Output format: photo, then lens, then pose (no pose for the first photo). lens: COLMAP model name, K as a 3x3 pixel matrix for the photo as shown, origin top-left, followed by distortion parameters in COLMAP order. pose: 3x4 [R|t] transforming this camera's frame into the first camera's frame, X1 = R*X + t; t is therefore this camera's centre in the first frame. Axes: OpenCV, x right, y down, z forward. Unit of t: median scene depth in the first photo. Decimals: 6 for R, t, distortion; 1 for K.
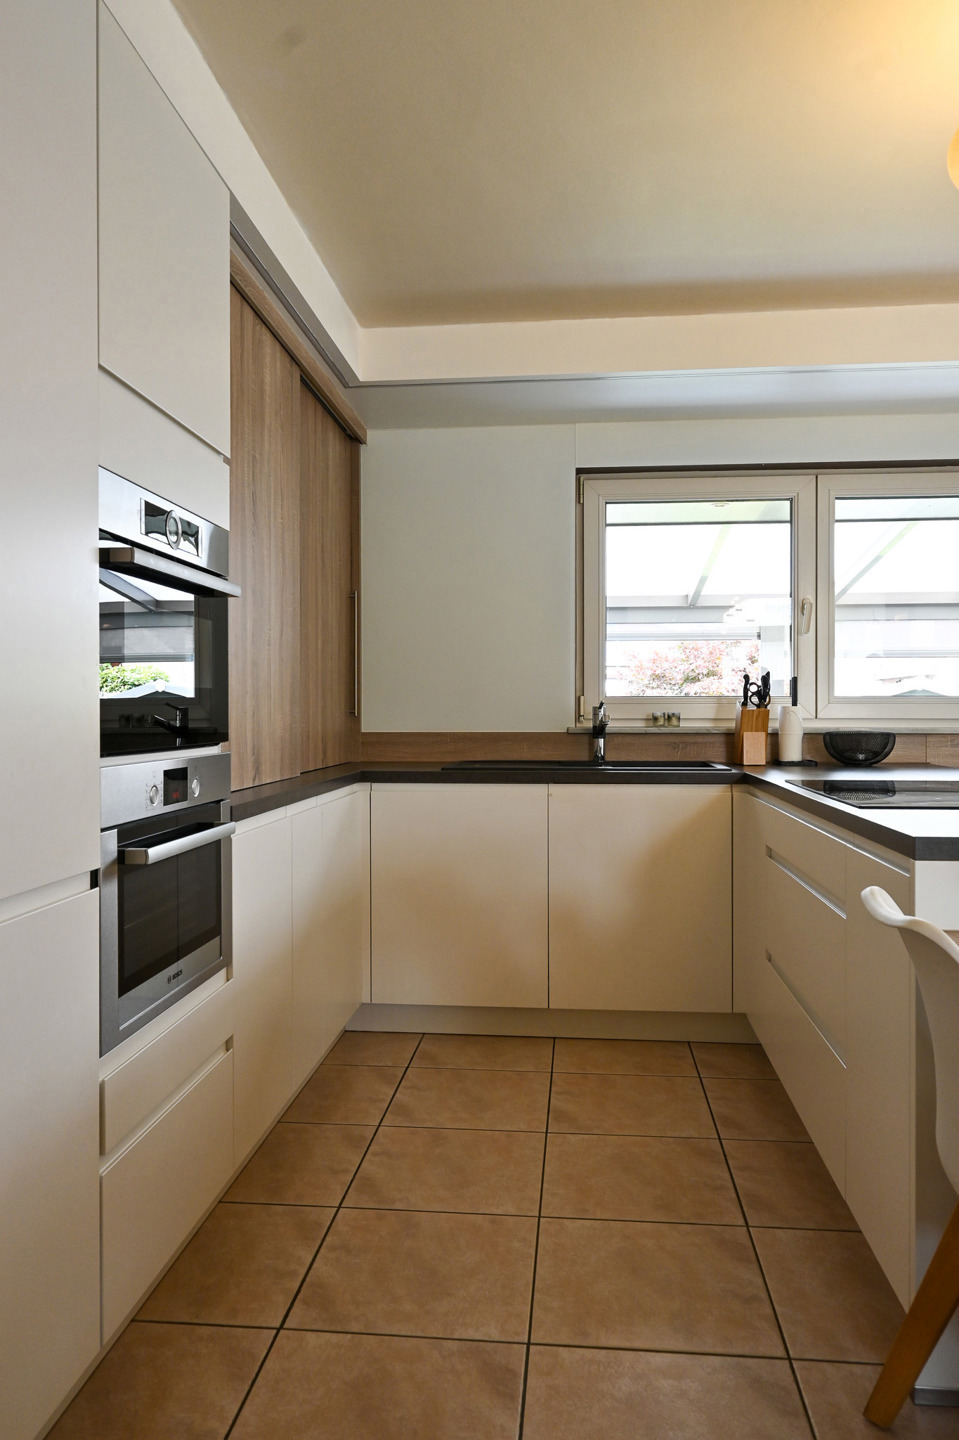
lens RADIAL K [[999.6, 0, 437.8], [0, 999.6, 723.2], [0, 0, 1]] dist [0.002922, 0.009374]
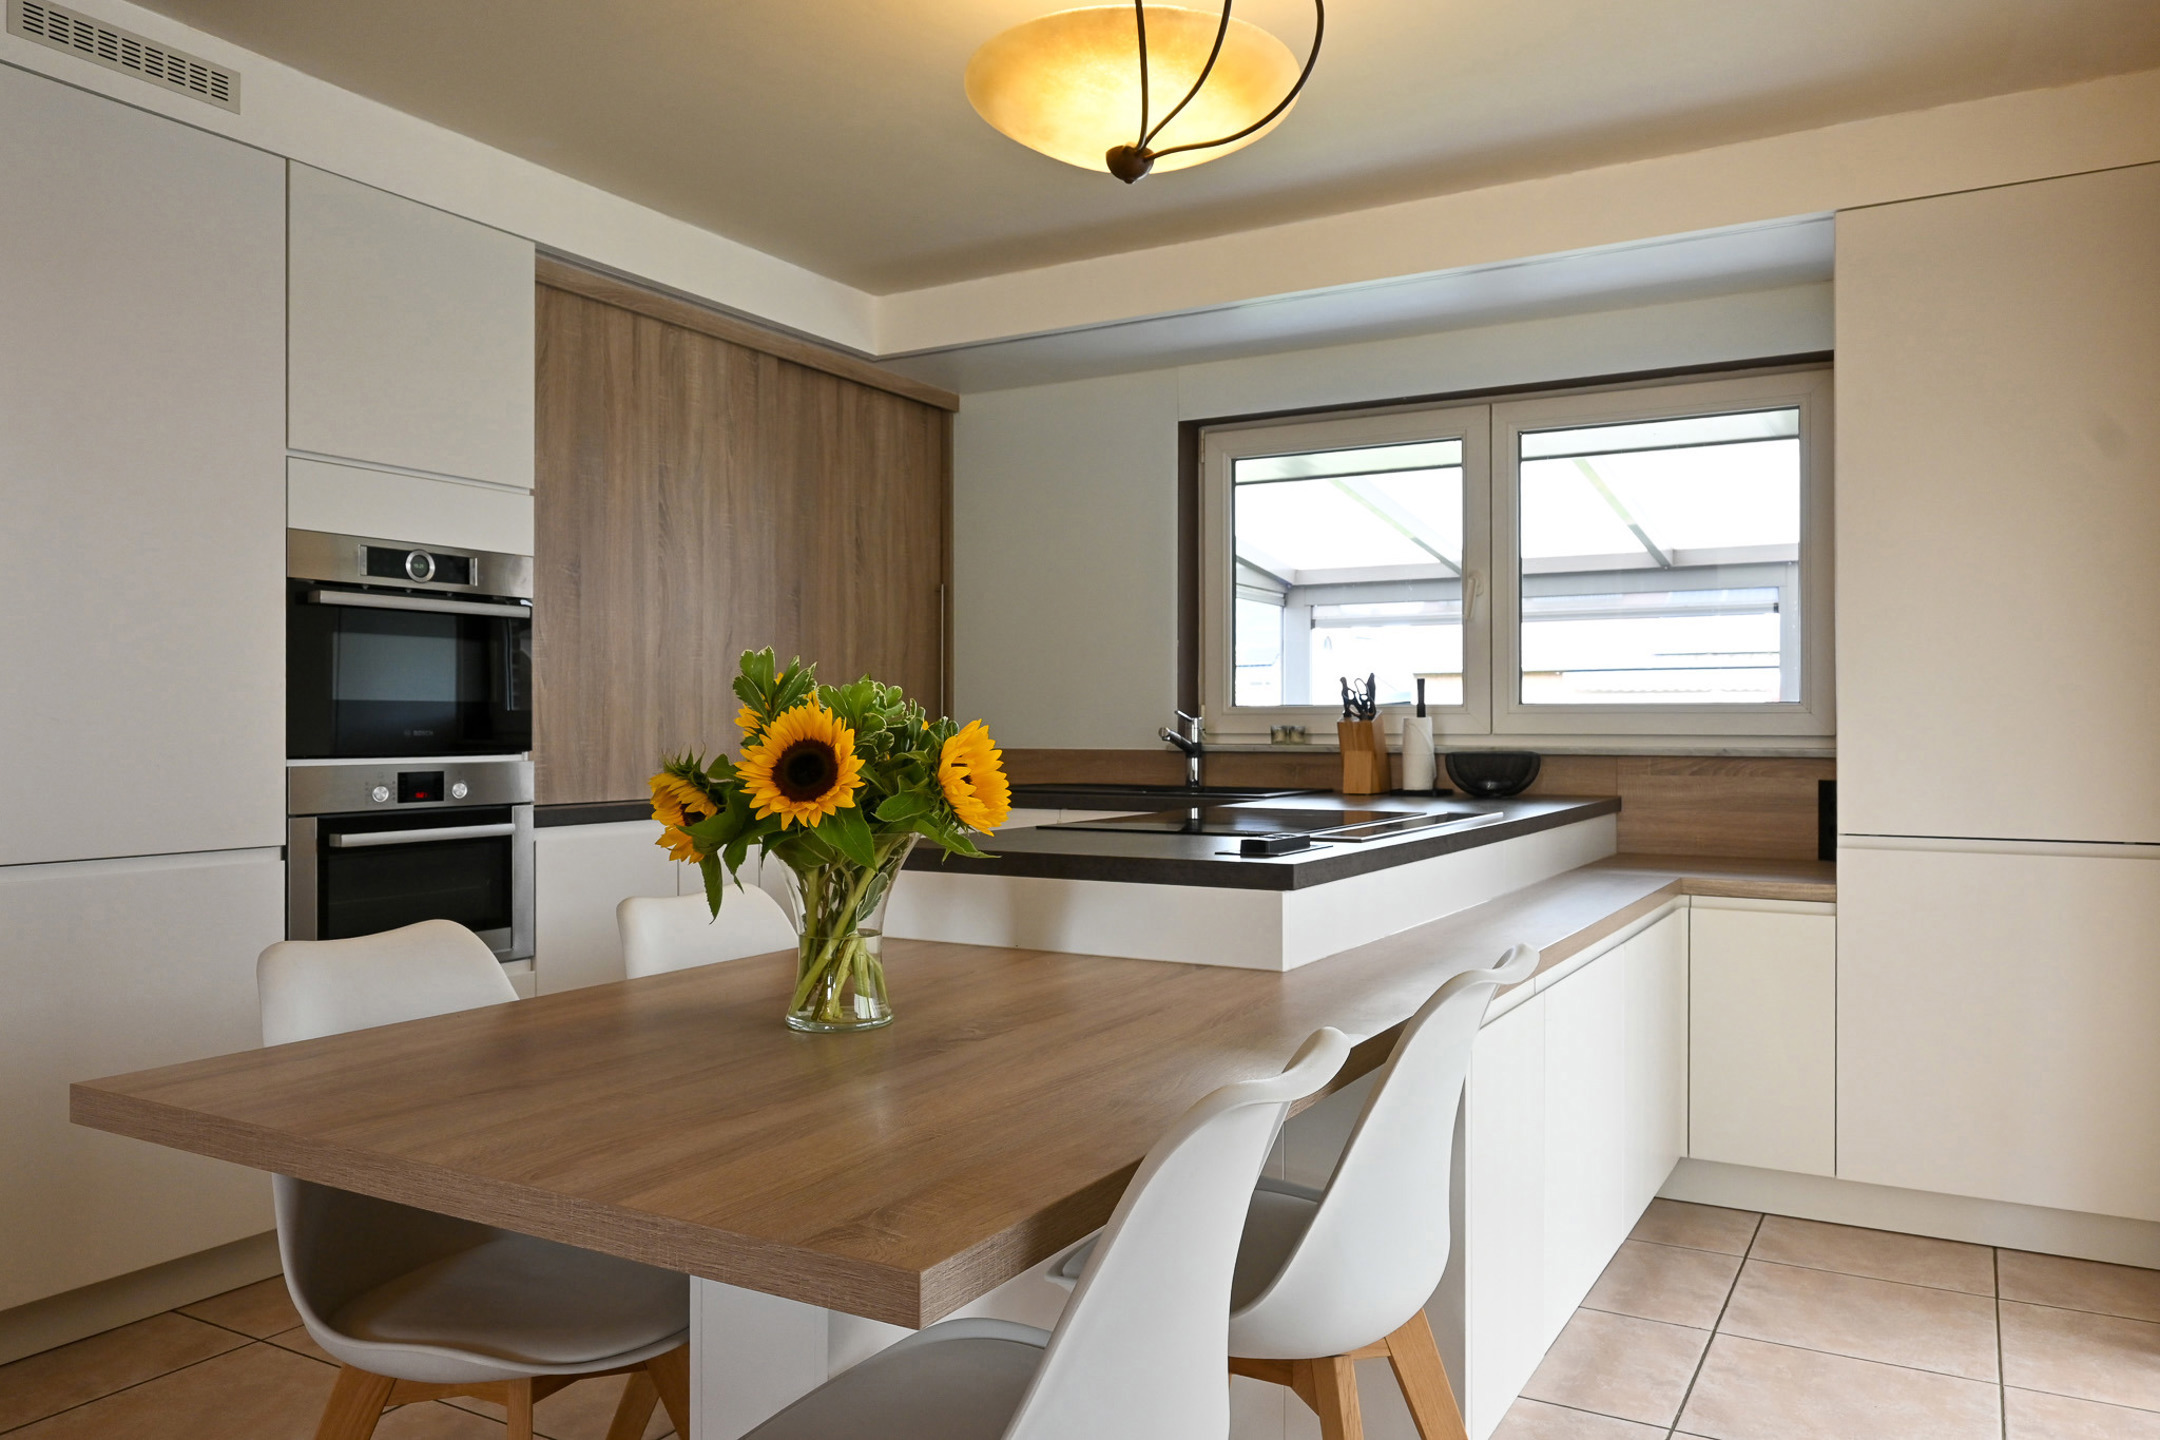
lens RADIAL K [[1499.4, 0, 1080.3], [0, 1499.4, 731.8], [0, 0, 1]] dist [0.002922, 0.009374]
pose [[0.913410, 0.004197, -0.407020, 0.589787], [-0.006883, 0.999963, -0.005136, 0.001354], [0.406983, 0.007493, 0.913405, -0.142408]]
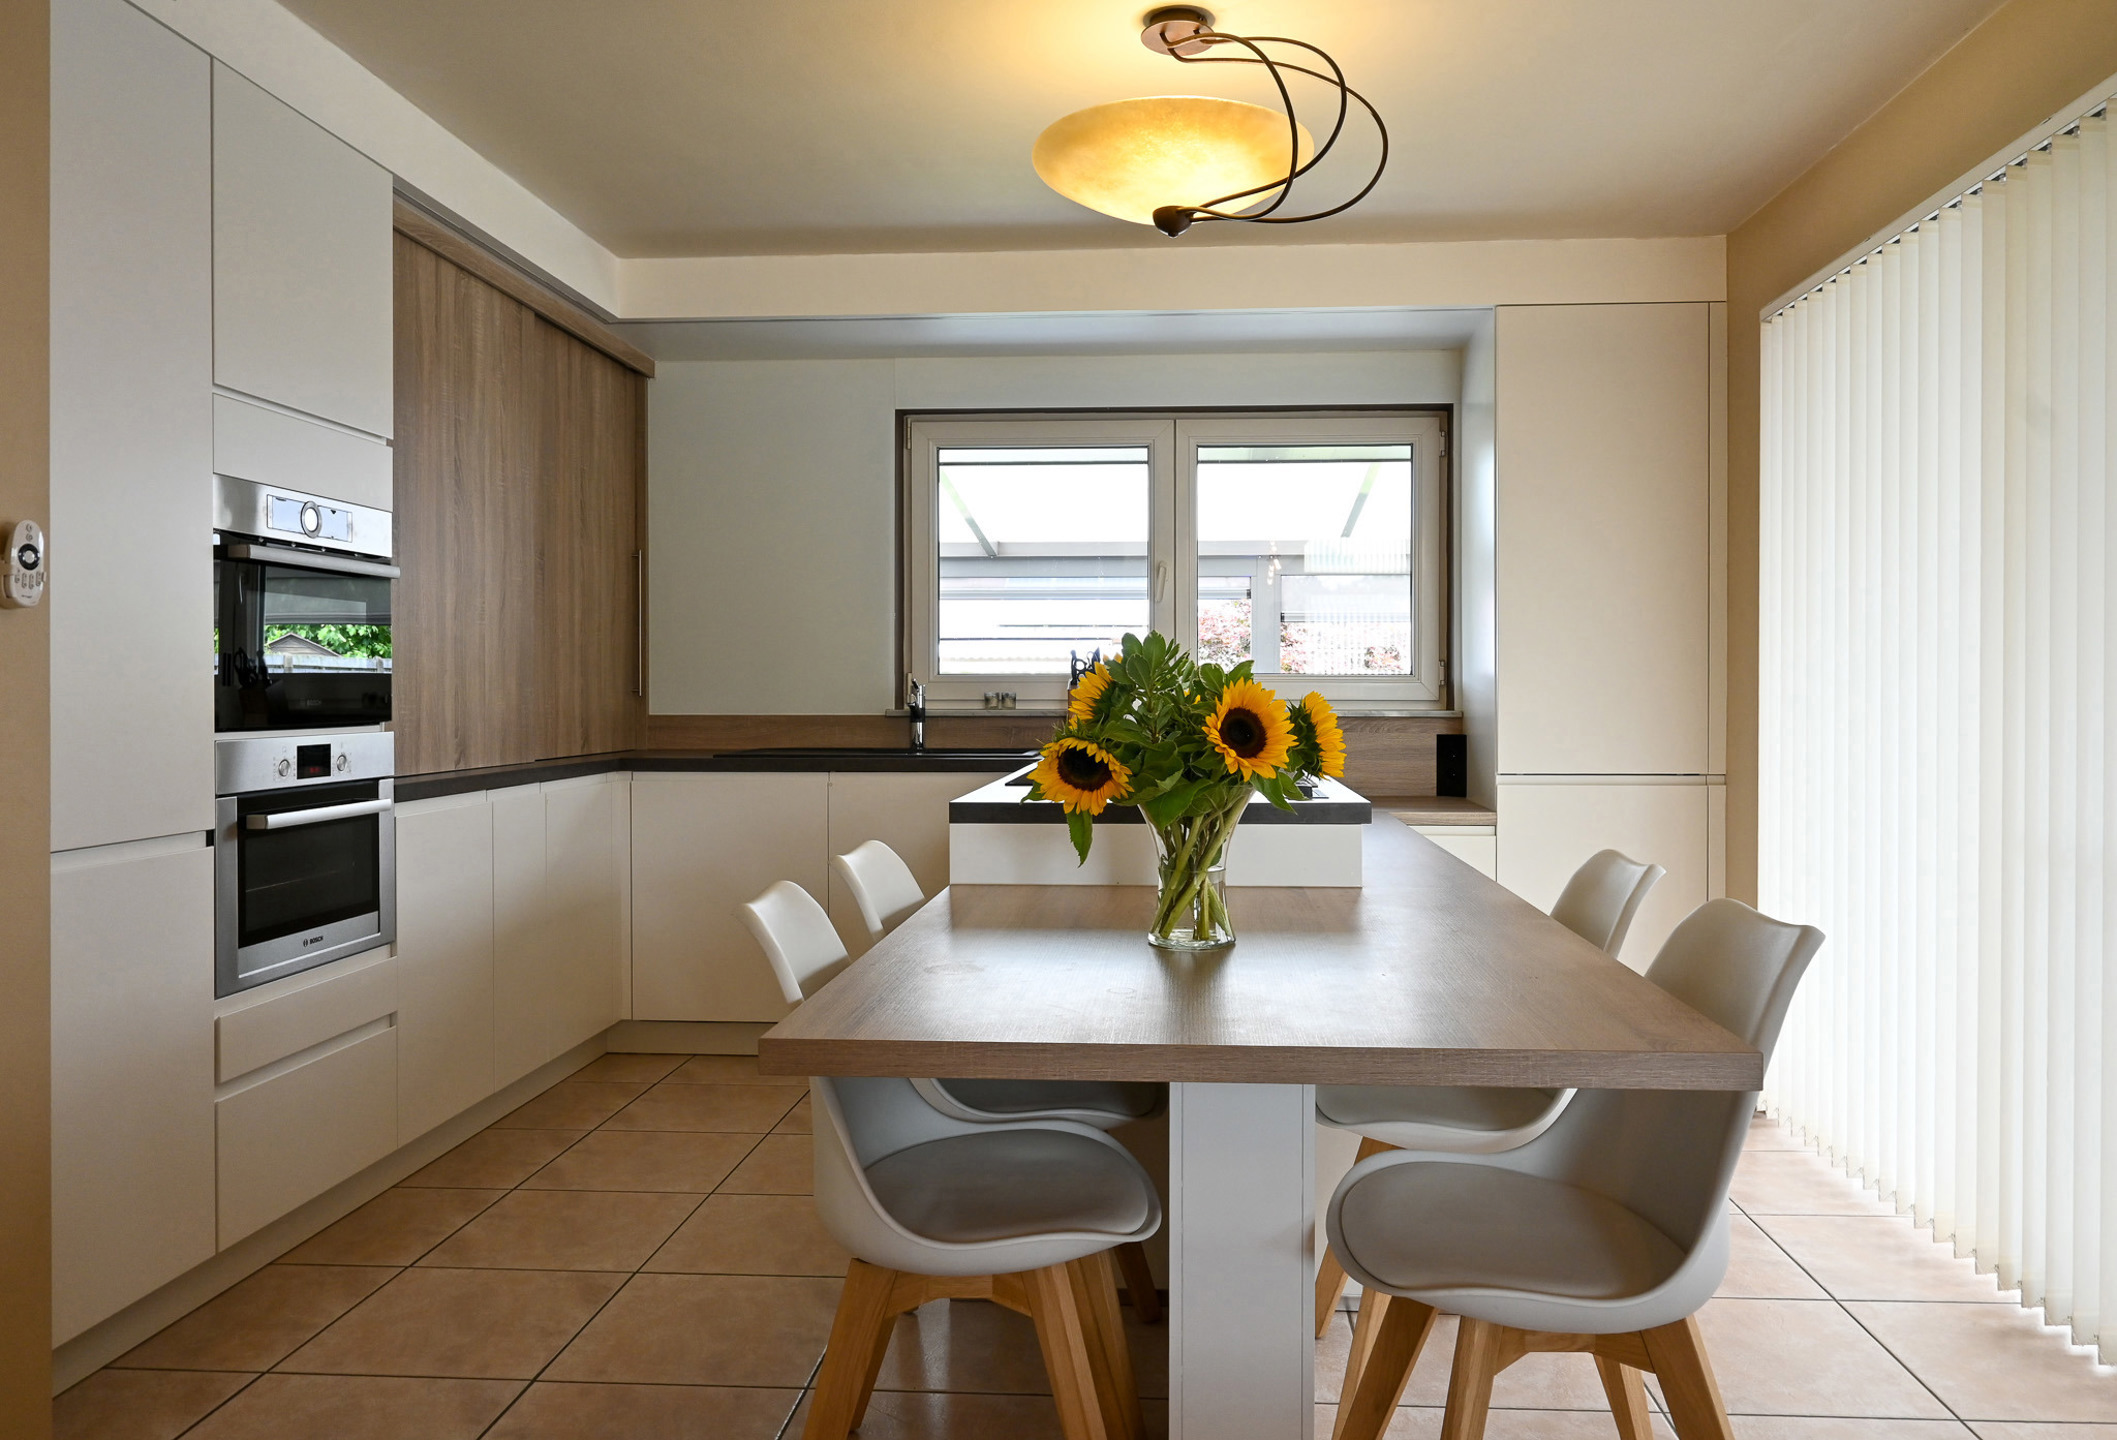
lens RADIAL K [[1498.9, 0, 1044.9], [0, 1498.9, 712.2], [0, 0, 1]] dist [0.010197, 0.006713]
pose [[0.999412, 0.002485, 0.034209, 0.235999], [-0.002614, 0.999990, 0.003719, 0.001511], [-0.034200, -0.003806, 0.999408, -0.318940]]
